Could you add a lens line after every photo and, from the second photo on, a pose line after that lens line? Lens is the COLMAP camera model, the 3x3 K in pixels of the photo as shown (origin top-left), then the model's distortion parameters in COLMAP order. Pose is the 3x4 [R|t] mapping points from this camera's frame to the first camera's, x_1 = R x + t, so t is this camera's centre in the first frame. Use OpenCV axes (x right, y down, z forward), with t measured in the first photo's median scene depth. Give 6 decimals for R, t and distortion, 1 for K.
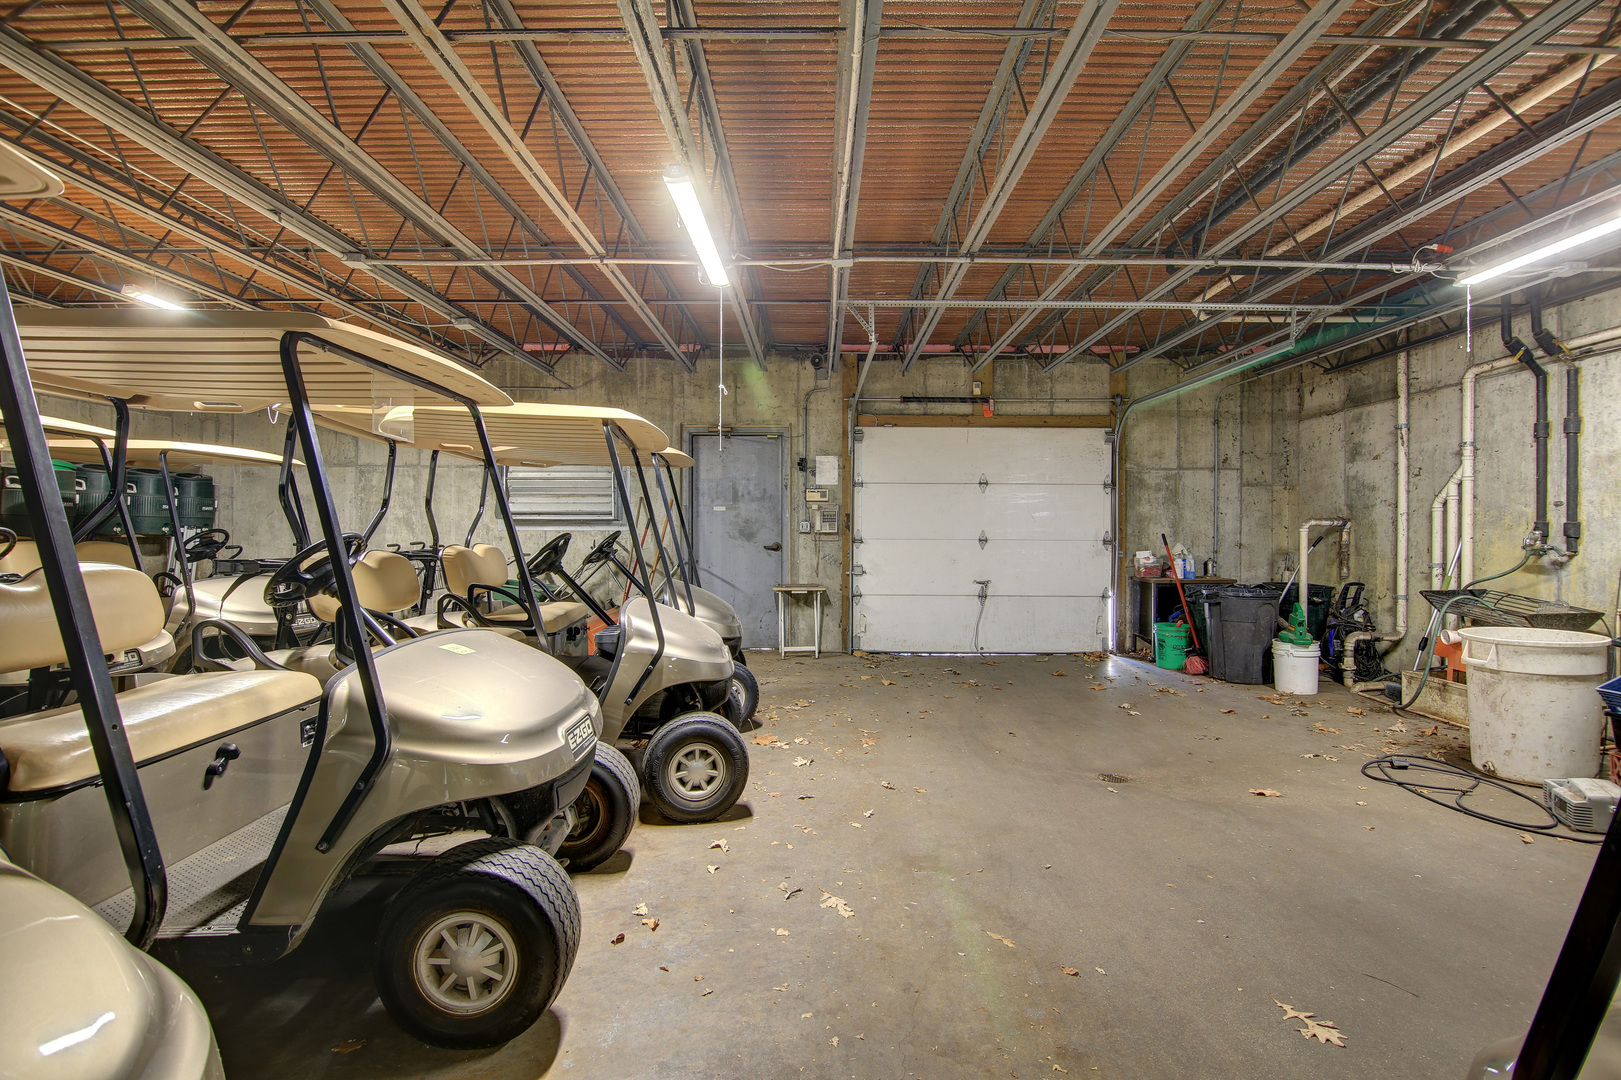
lens RADIAL K [[720.8, 0, 808.4], [0, 720.8, 534.5], [0, 0, 1]] dist [-0.004539, -0.000292]
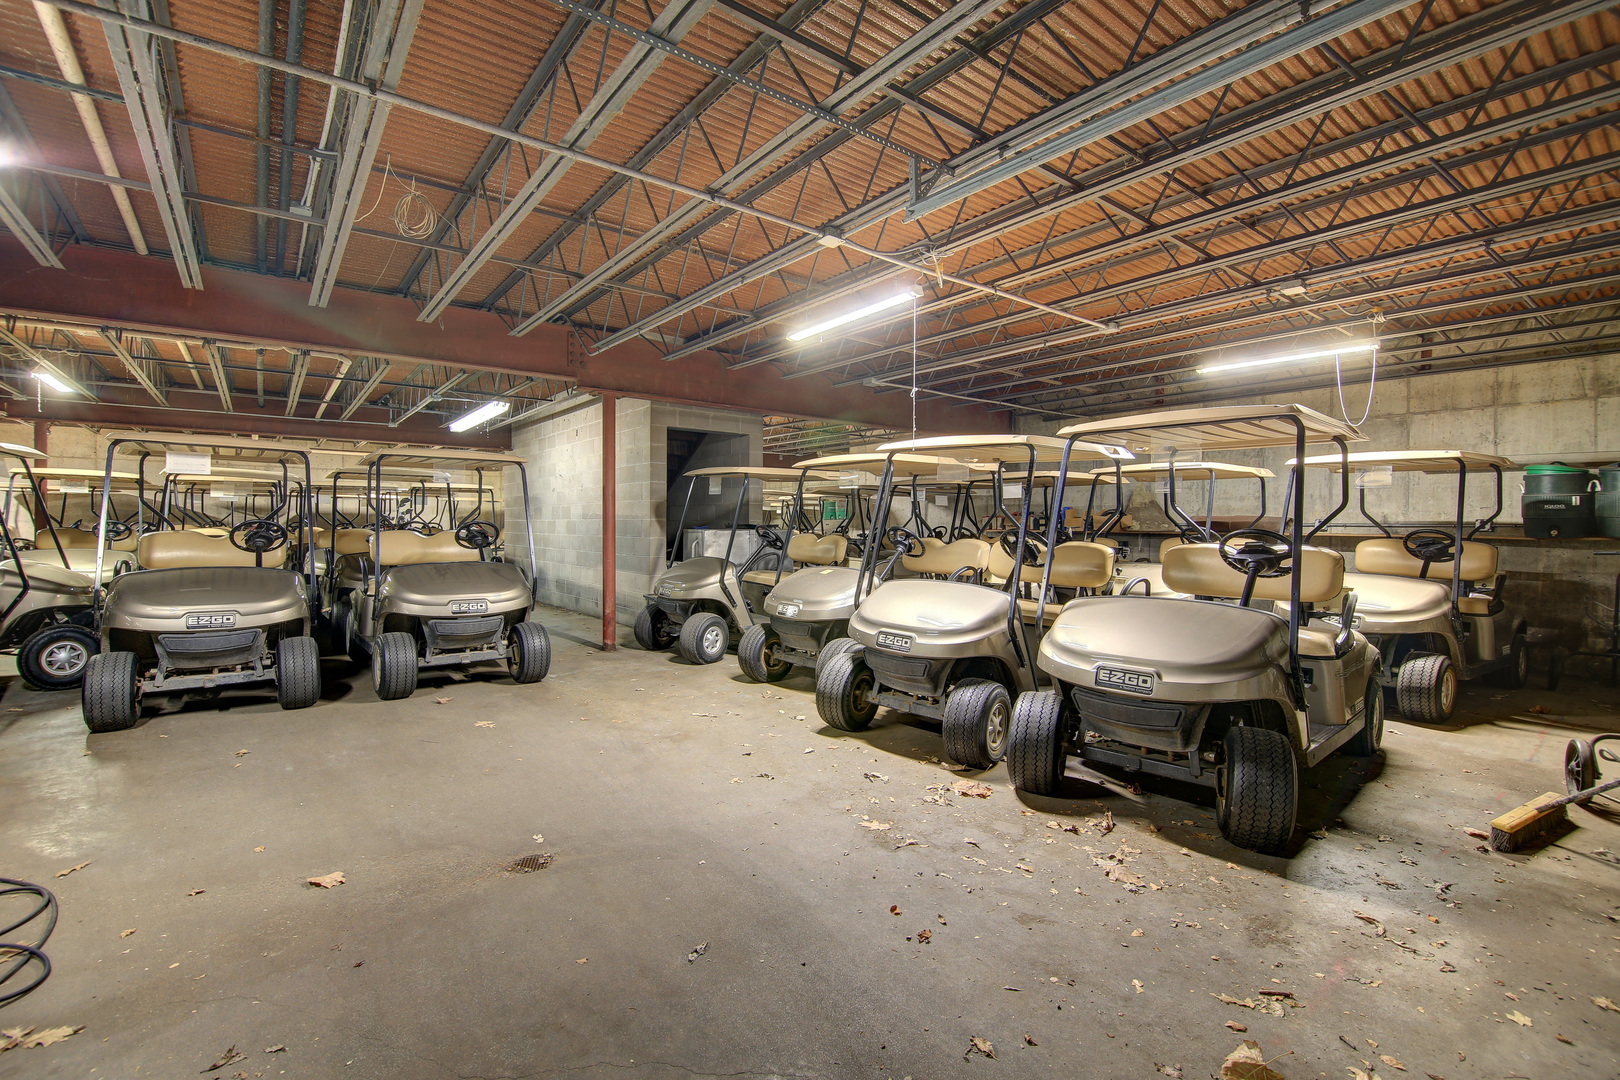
lens RADIAL K [[720.4, 0, 812.7], [0, 720.4, 539.1], [0, 0, 1]] dist [-0.004539, -0.000292]
pose [[-0.785076, 0.009173, -0.619331, 0.893399], [-0.011721, 0.999491, 0.029662, -0.015059], [0.619288, 0.030546, -0.784569, 2.391647]]
